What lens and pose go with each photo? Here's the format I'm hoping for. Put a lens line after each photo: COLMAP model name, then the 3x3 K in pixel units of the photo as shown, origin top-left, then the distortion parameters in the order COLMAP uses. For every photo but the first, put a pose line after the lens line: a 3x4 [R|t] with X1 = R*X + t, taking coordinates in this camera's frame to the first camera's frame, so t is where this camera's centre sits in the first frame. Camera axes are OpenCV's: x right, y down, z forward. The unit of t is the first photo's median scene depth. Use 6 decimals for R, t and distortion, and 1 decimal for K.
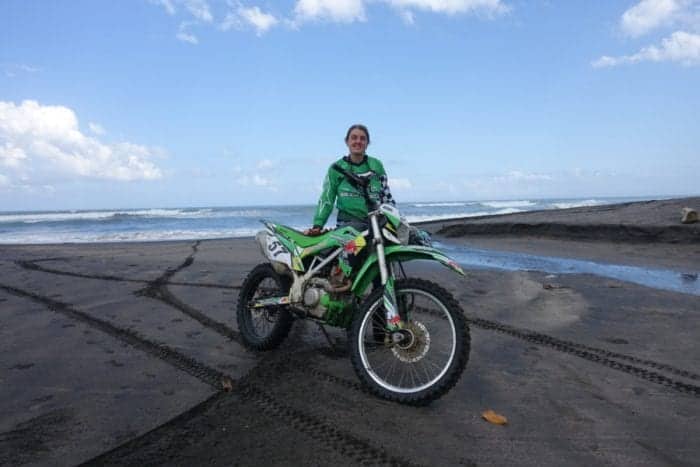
lens RADIAL K [[494.9, 0, 350.0], [0, 494.9, 233.5], [0, 0, 1]] dist [-0.000110, -0.001162]
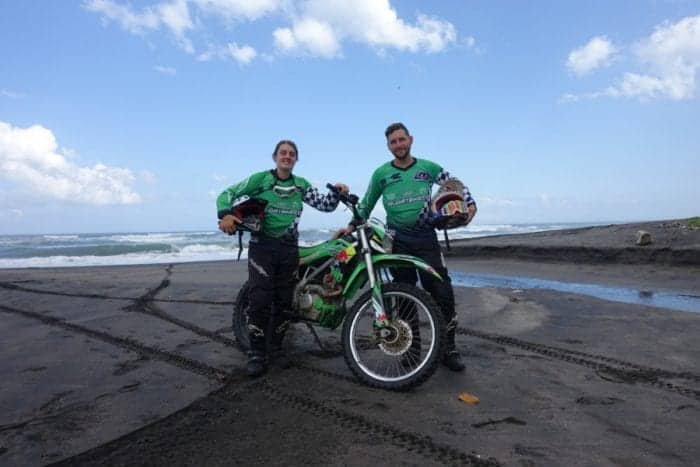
lens RADIAL K [[494.9, 0, 350.0], [0, 494.9, 233.5], [0, 0, 1]] dist [-0.000110, -0.001162]
pose [[0.998292, 0.001213, 0.058409, -0.043721], [0.001715, 0.998744, -0.050066, 0.030080], [-0.058396, 0.050081, 0.997037, -0.131972]]
